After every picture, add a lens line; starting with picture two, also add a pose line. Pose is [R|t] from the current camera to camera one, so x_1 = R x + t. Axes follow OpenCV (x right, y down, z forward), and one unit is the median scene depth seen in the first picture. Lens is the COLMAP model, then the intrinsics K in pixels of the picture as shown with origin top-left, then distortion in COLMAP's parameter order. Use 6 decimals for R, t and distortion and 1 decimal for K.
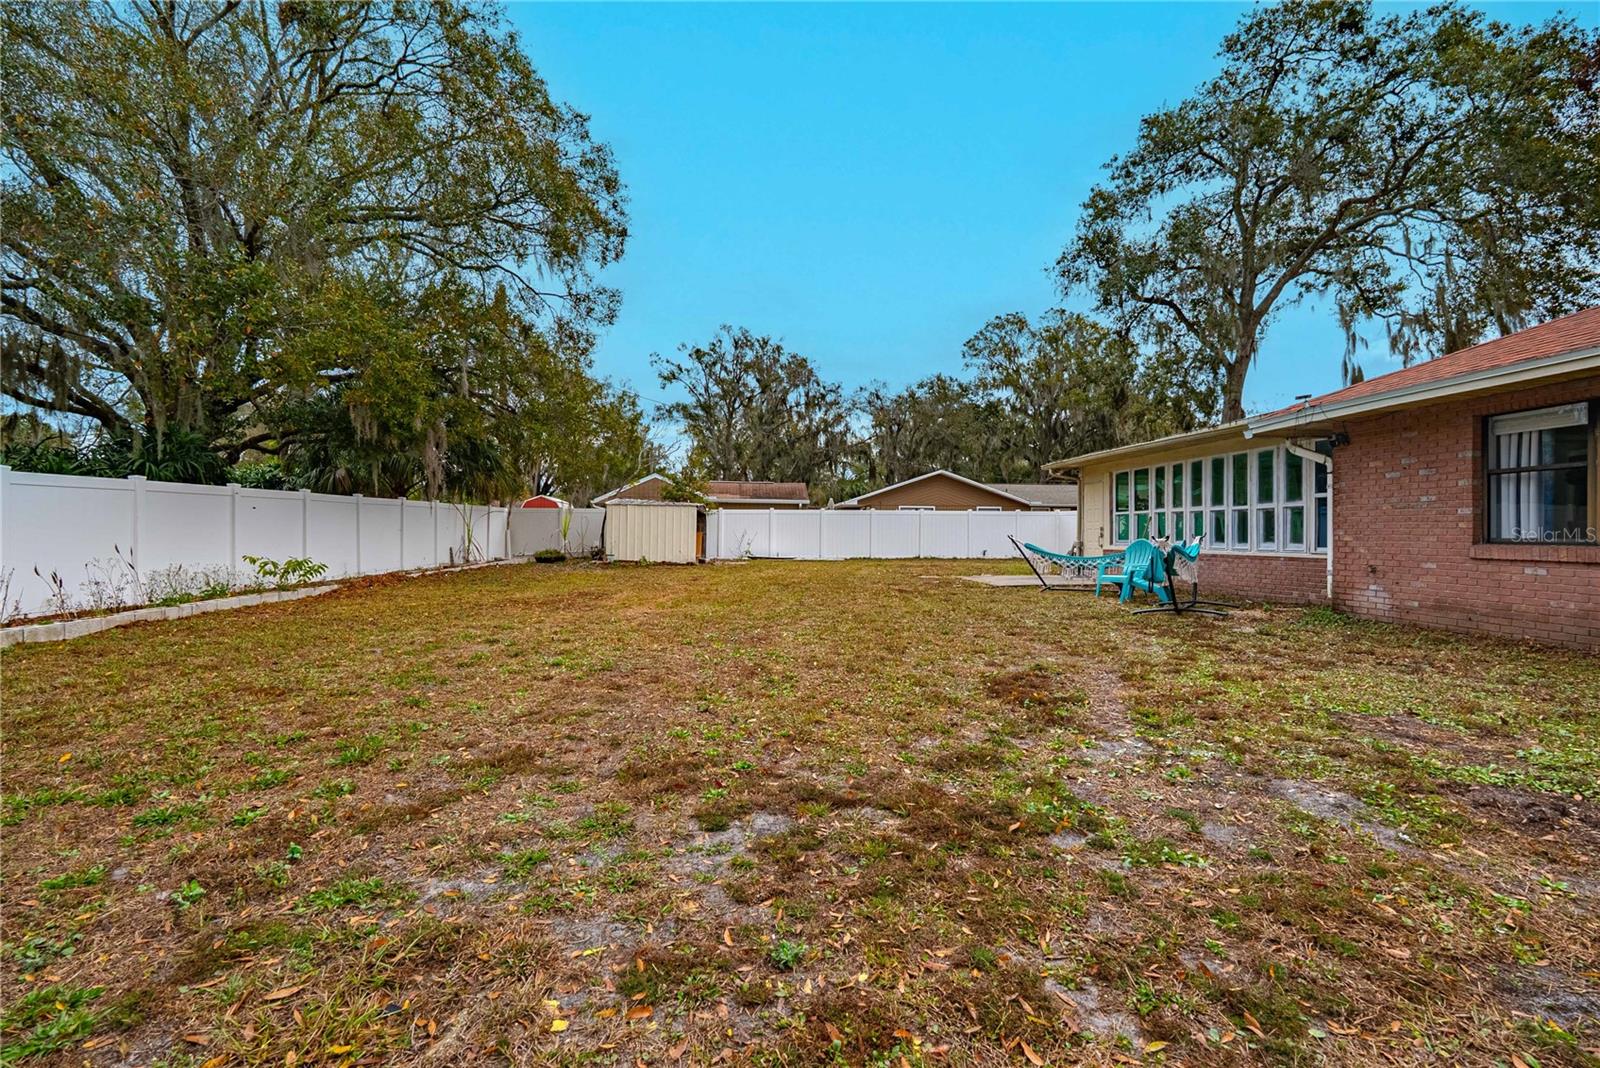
lens RADIAL K [[699.5, 0, 794.5], [0, 699.5, 532.8], [0, 0, 1]] dist [-0.005027, -0.000014]
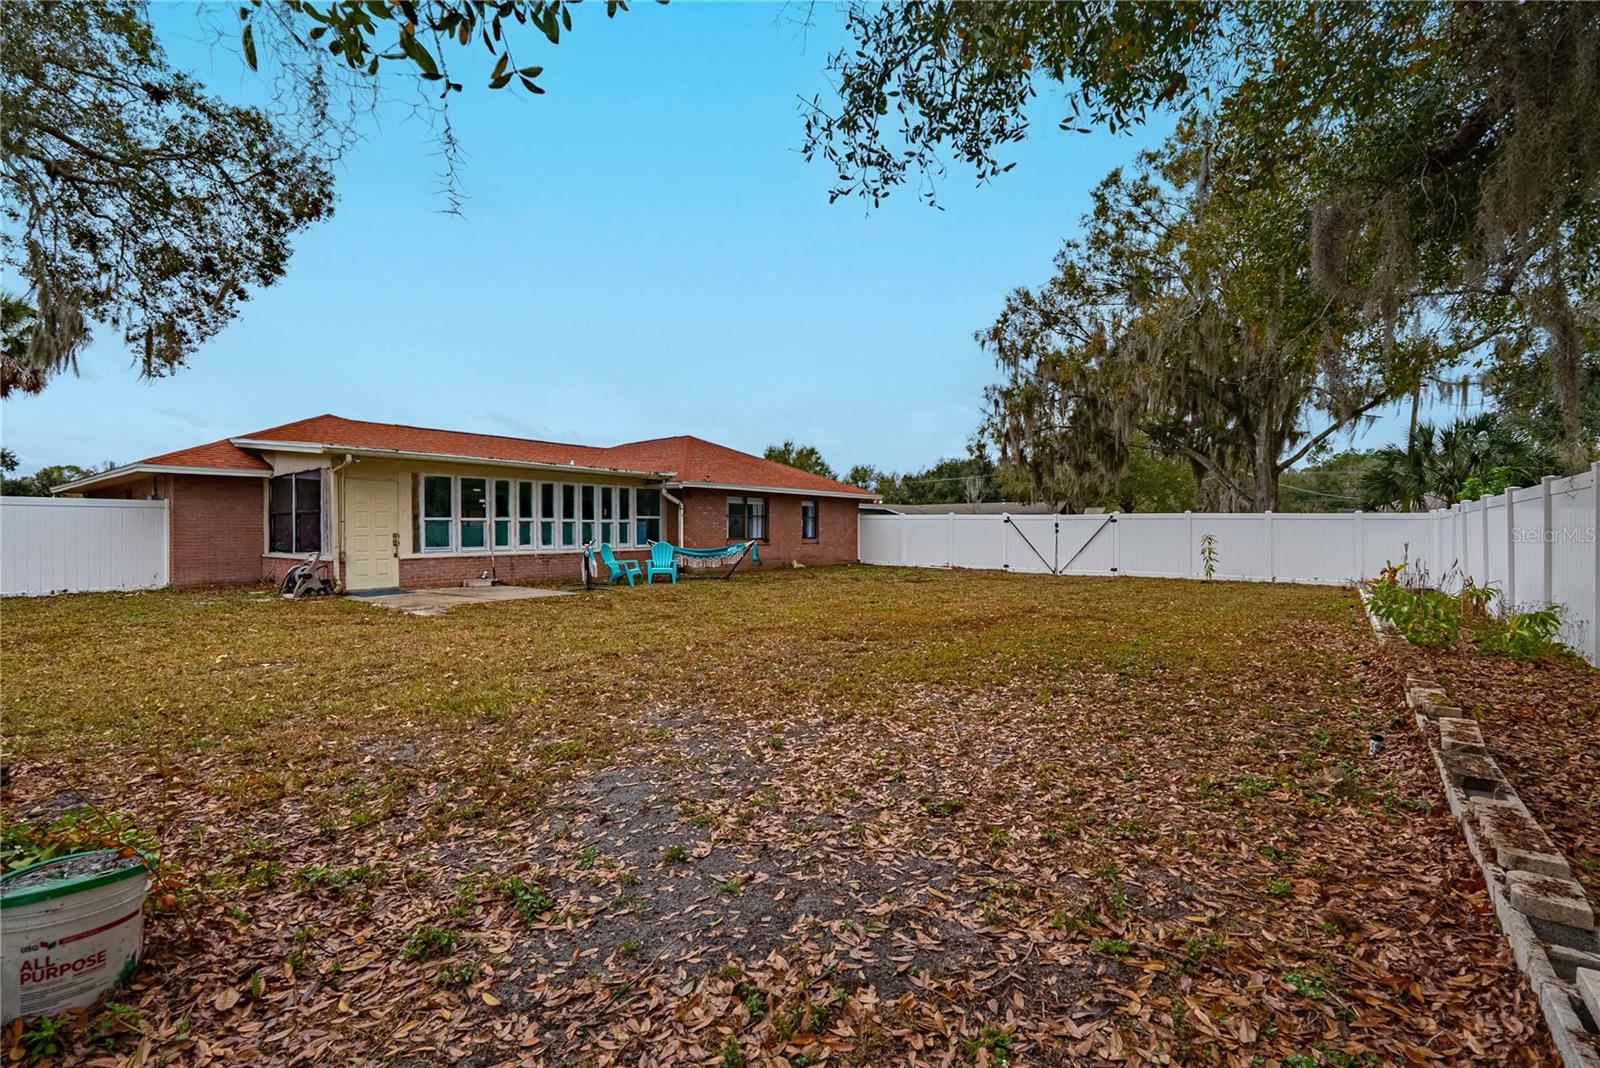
lens RADIAL K [[699.5, 0, 801.4], [0, 699.5, 535.2], [0, 0, 1]] dist [-0.005027, -0.000014]
pose [[-0.757613, -0.007536, 0.652660, -0.525977], [-0.001196, 0.999948, 0.010157, -0.015923], [-0.652703, 0.006914, -0.757583, 1.371062]]
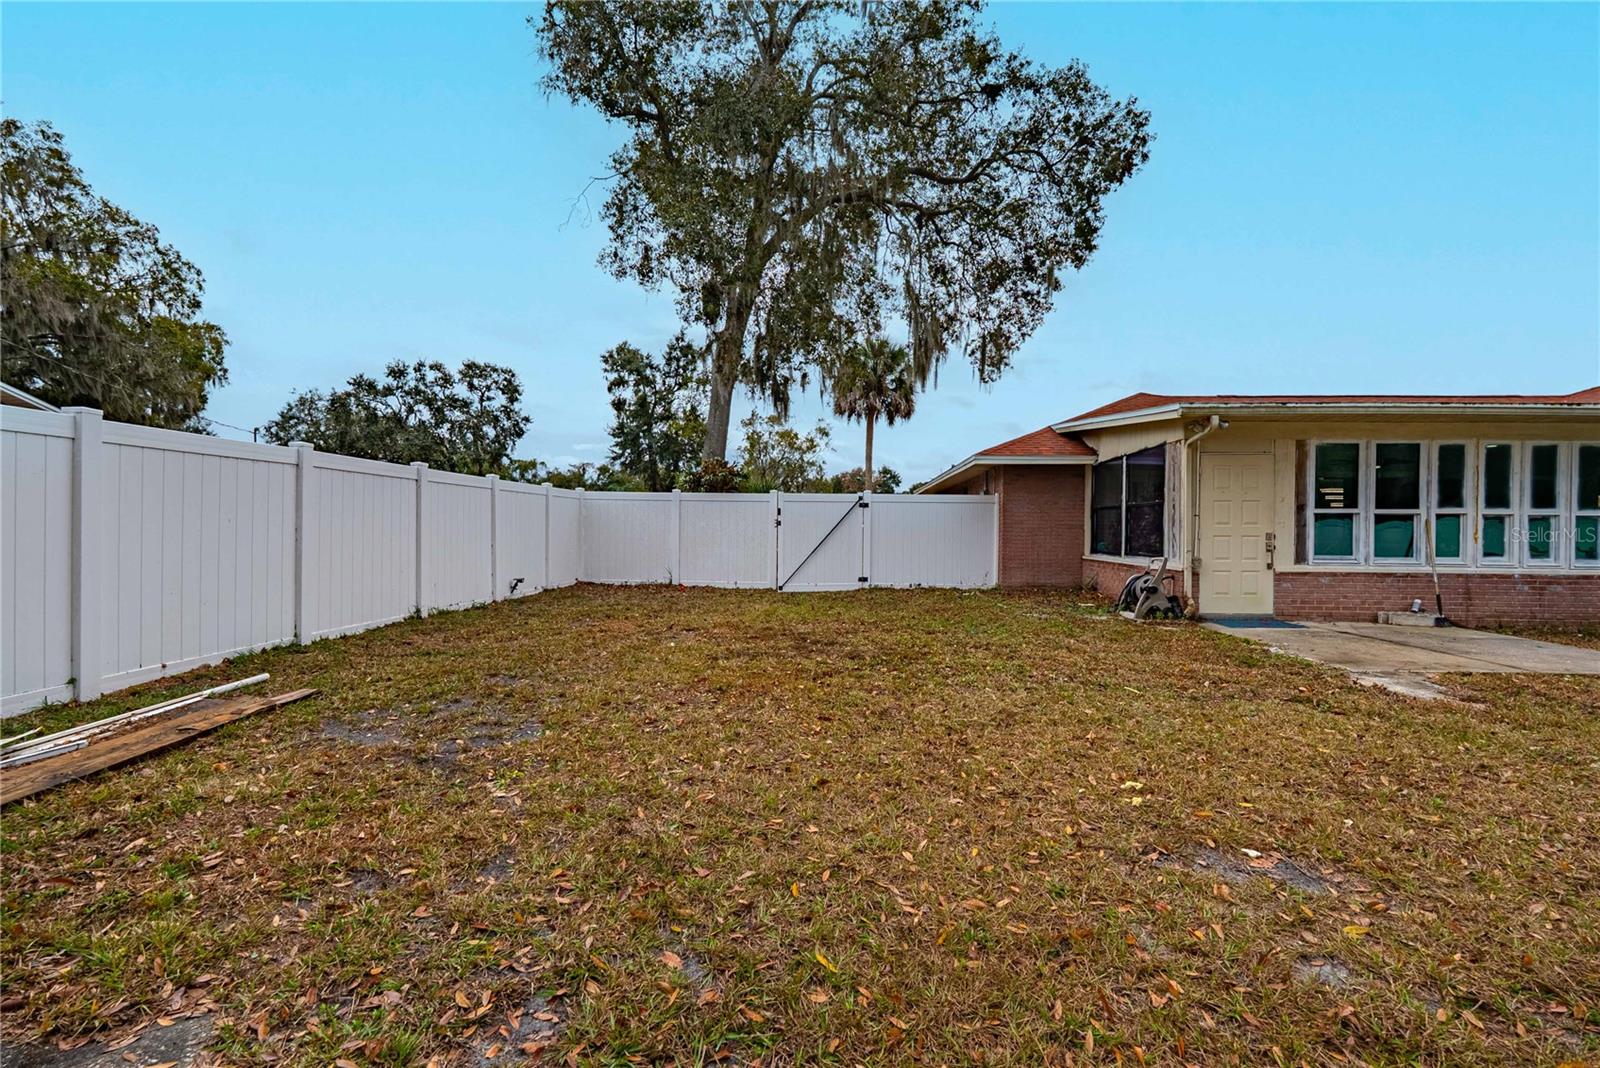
lens RADIAL K [[699.5, 0, 806.8], [0, 699.5, 530.5], [0, 0, 1]] dist [-0.005027, -0.000014]
pose [[0.125817, -0.005714, 0.992037, -0.180536], [-0.008509, 0.999940, 0.006839, -0.011318], [-0.992017, -0.009302, 0.125761, 1.345984]]
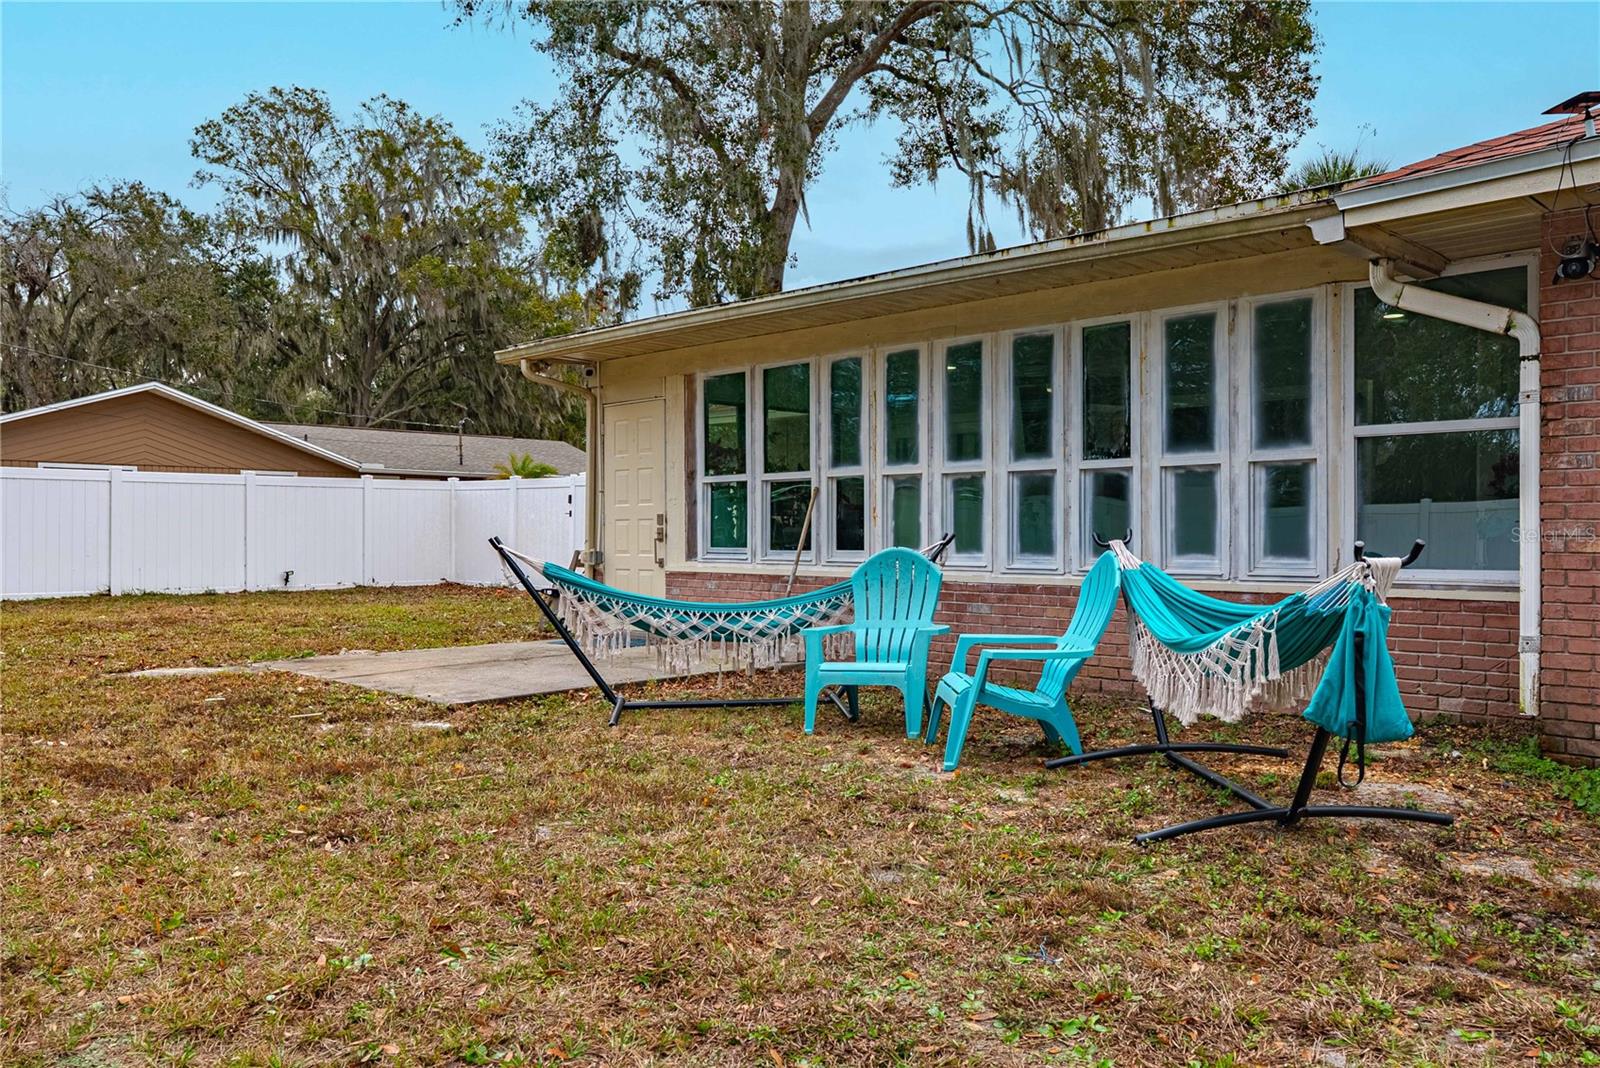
lens RADIAL K [[1229.6, 0, 796.3], [0, 1229.6, 521.1], [0, 0, 1]] dist [-0.000557, 0.000177]
pose [[0.760741, 0.003979, 0.649044, 0.052899], [-0.000349, 0.999984, -0.005721, -0.000487], [-0.649056, 0.004126, 0.760730, 0.442454]]
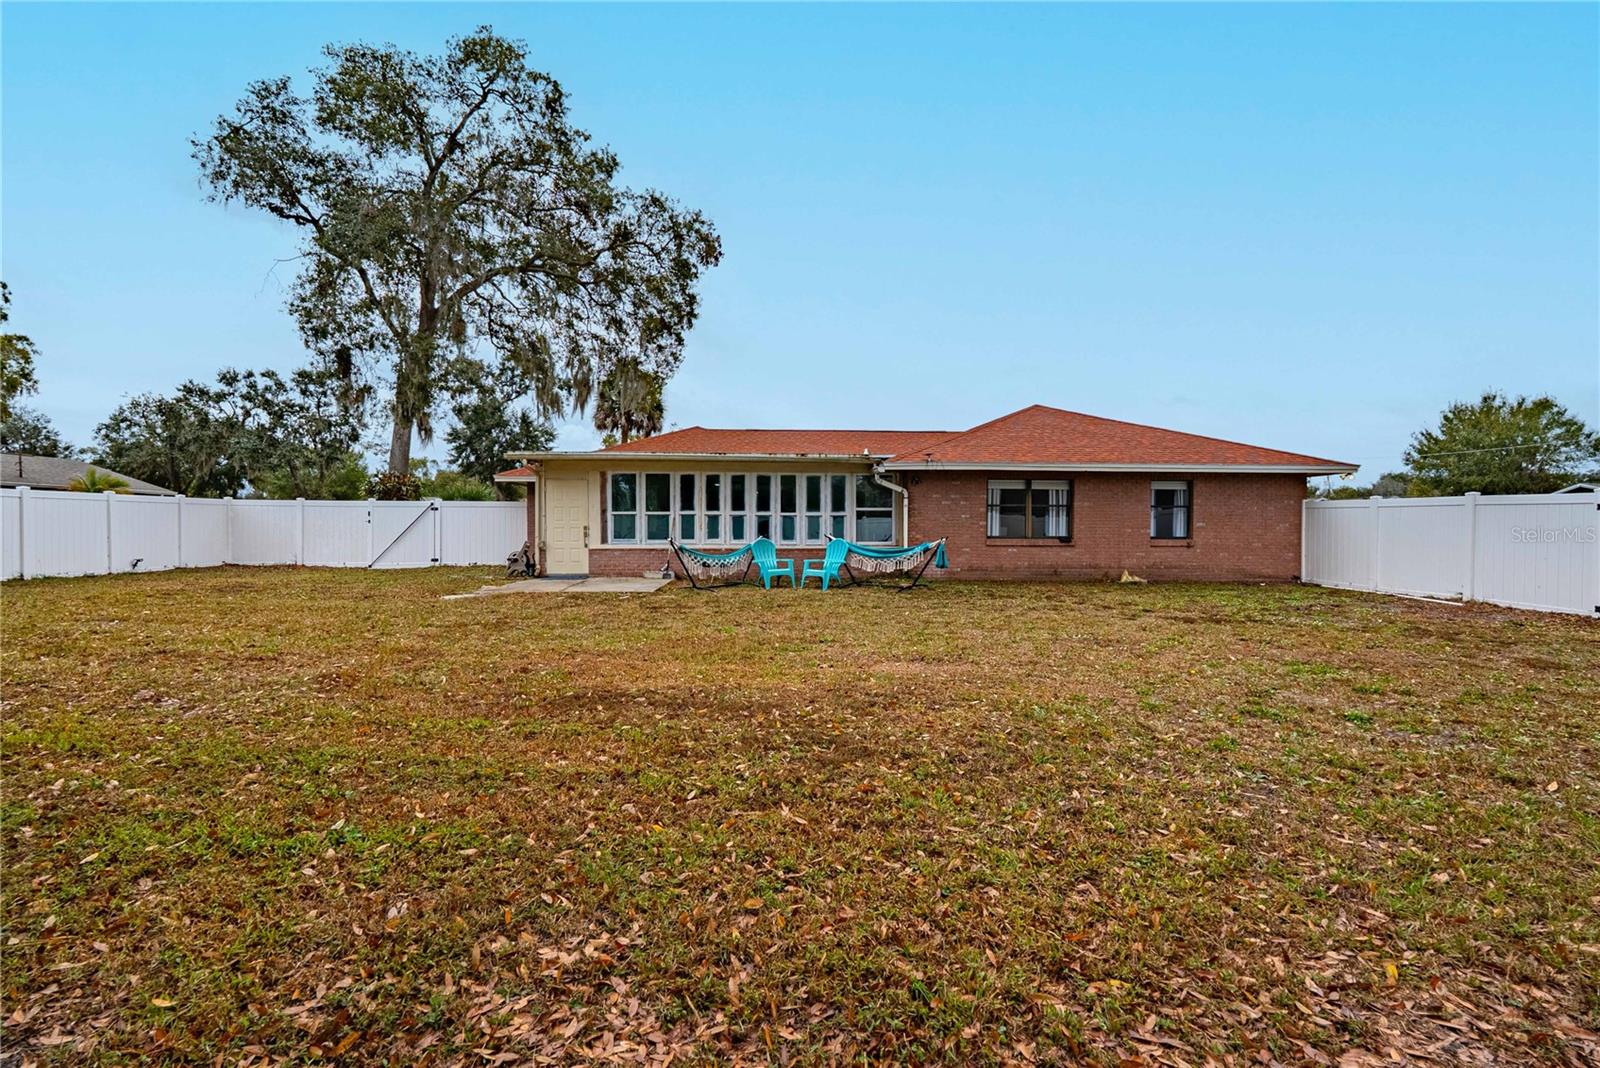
lens RADIAL K [[699.5, 0, 805.2], [0, 699.5, 533.4], [0, 0, 1]] dist [-0.005027, -0.000014]
pose [[0.028353, -0.013354, 0.999509, -0.546177], [-0.003155, 0.999905, 0.013449, -0.012417], [-0.999593, -0.003535, 0.028308, 0.686861]]
